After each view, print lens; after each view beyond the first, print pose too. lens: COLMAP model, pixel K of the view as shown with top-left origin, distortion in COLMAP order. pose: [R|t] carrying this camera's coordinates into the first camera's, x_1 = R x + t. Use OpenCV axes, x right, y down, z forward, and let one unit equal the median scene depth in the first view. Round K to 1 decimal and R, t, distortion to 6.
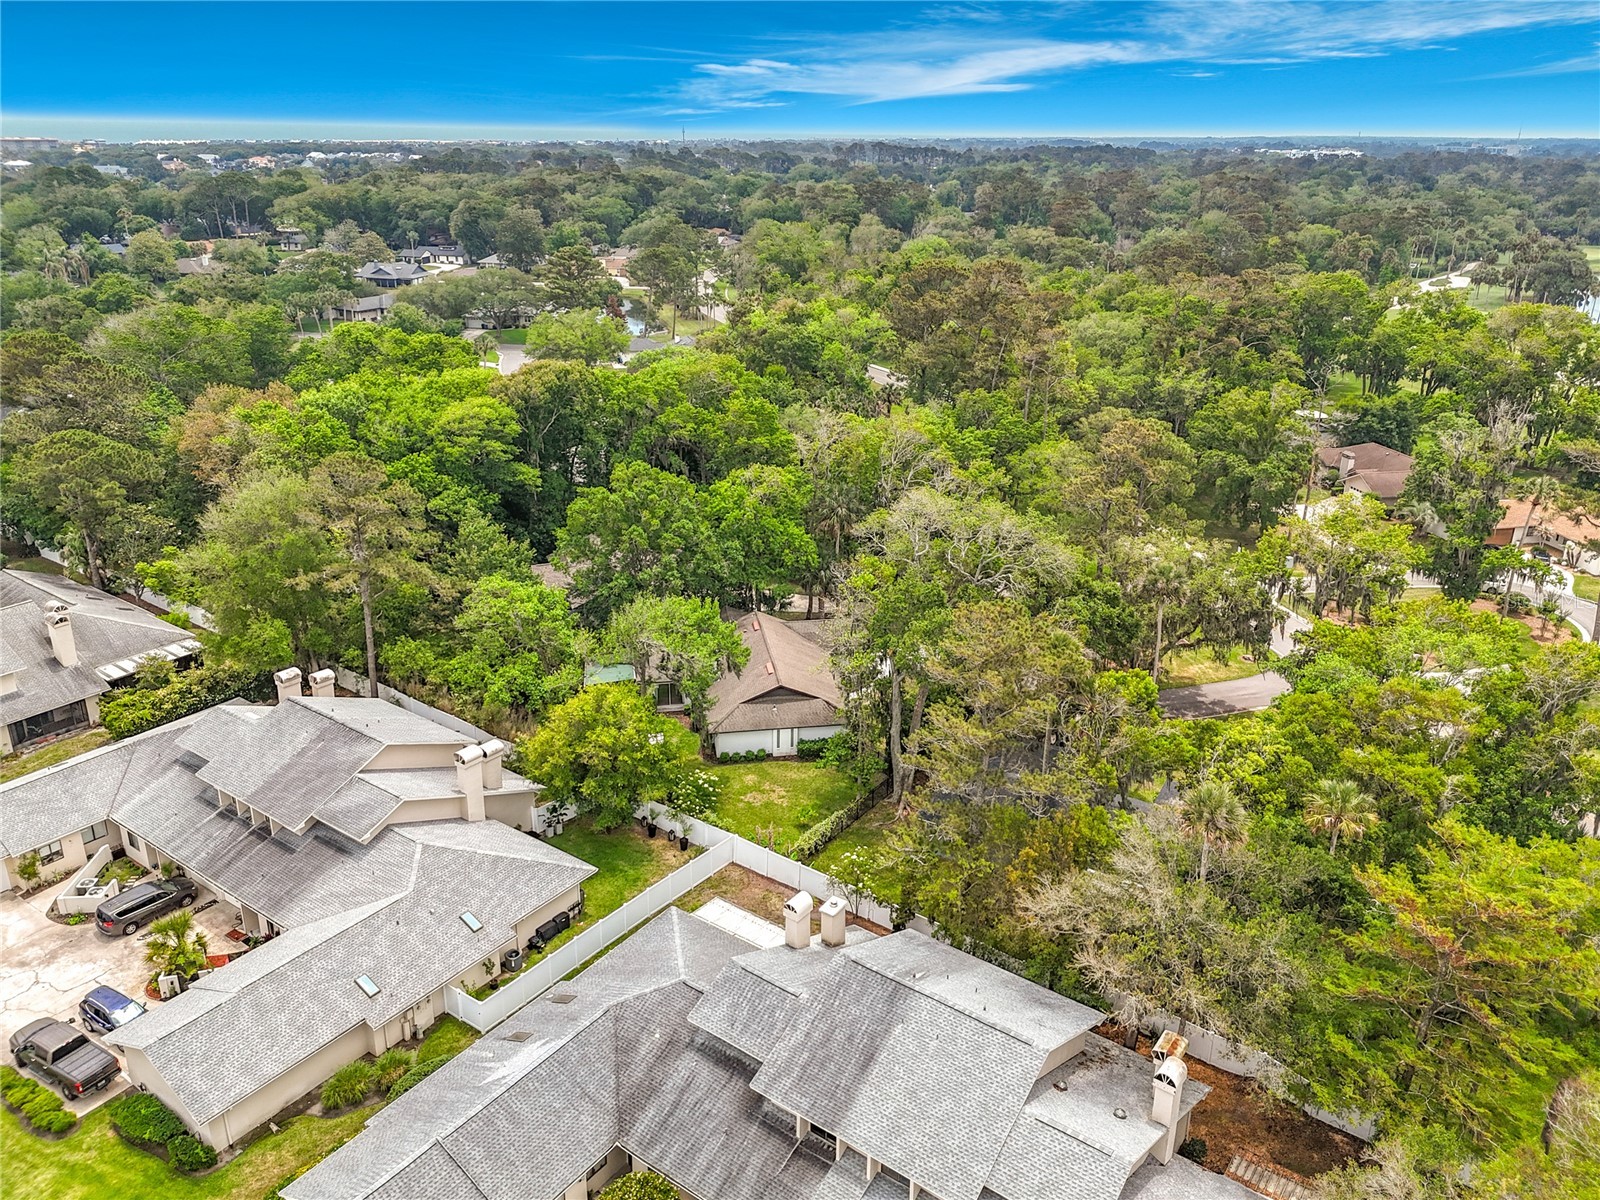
lens RADIAL K [[1141.9, 0, 800.0], [0, 1141.9, 600.0], [0, 0, 1]] dist [0.053140, 0.002762]
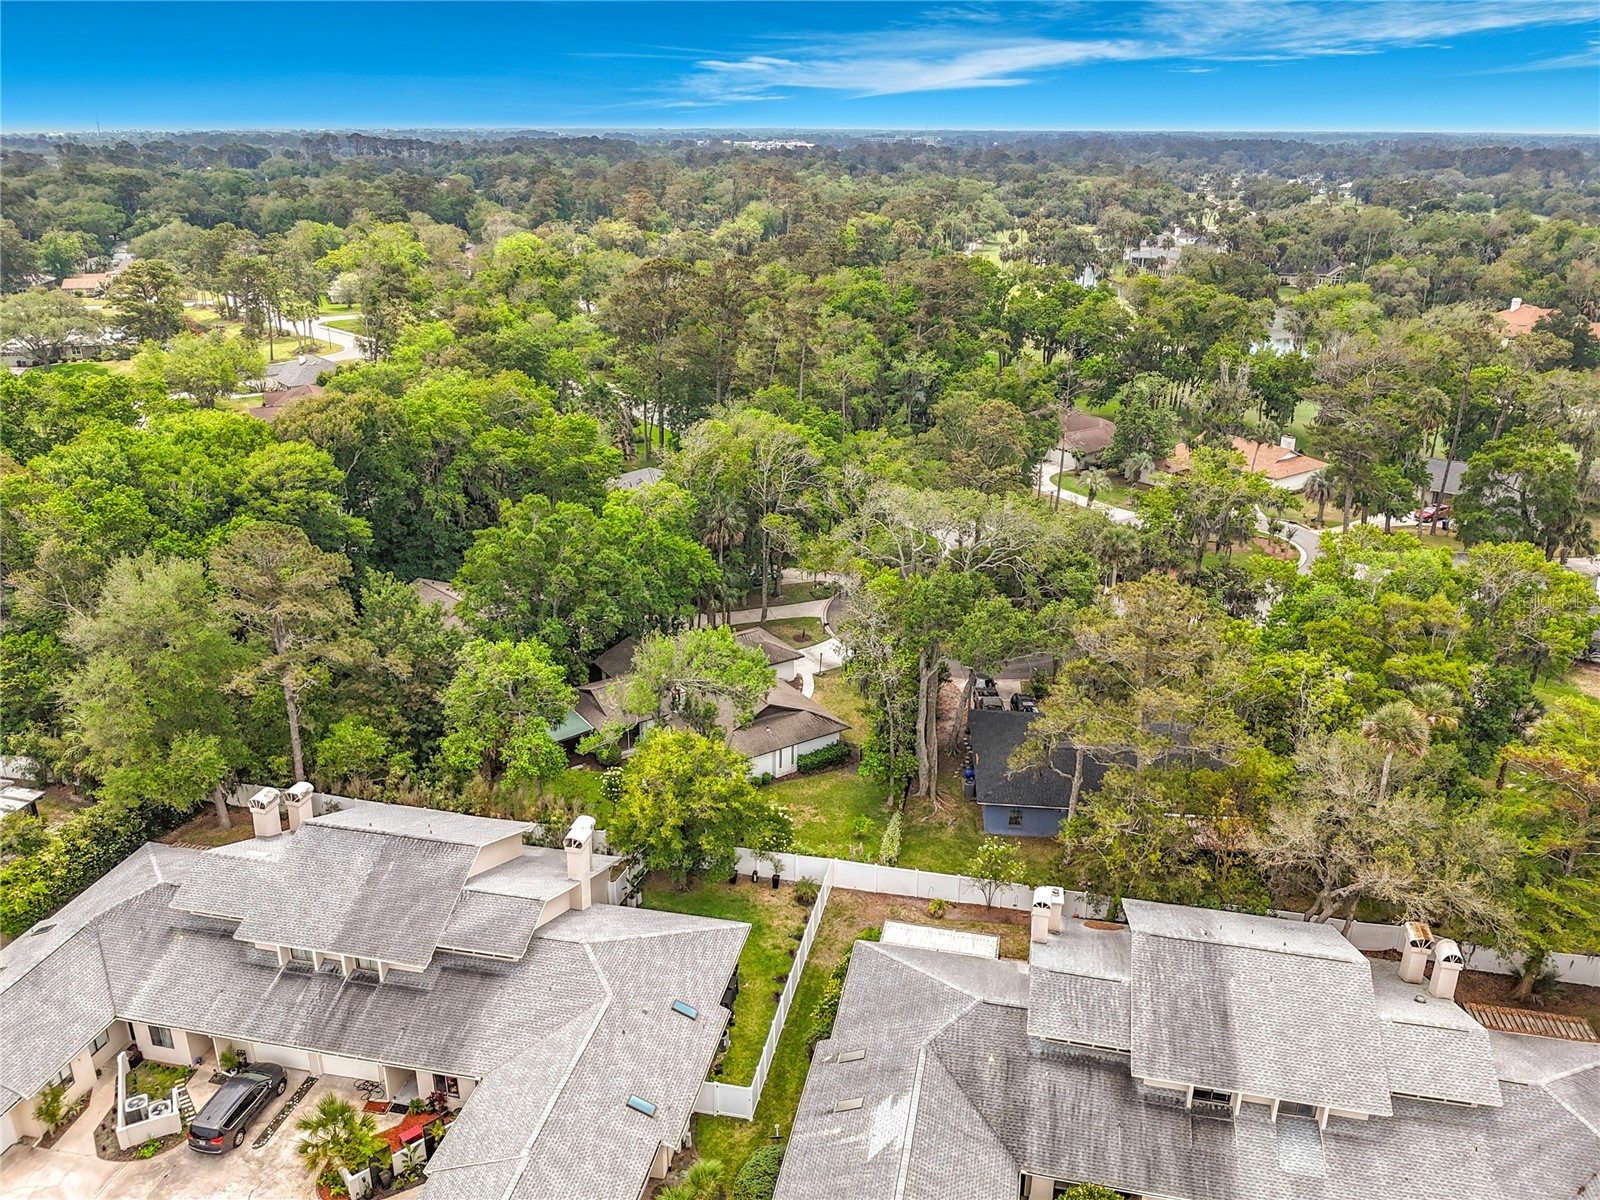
lens RADIAL K [[1177.0, 0, 795.6], [0, 1177.0, 608.7], [0, 0, 1]] dist [0.028492, -0.004488]
pose [[0.922457, -0.157138, 0.352676, -0.423495], [0.155412, 0.987285, 0.033398, -0.043166], [-0.353439, 0.024002, 0.935149, 0.083577]]
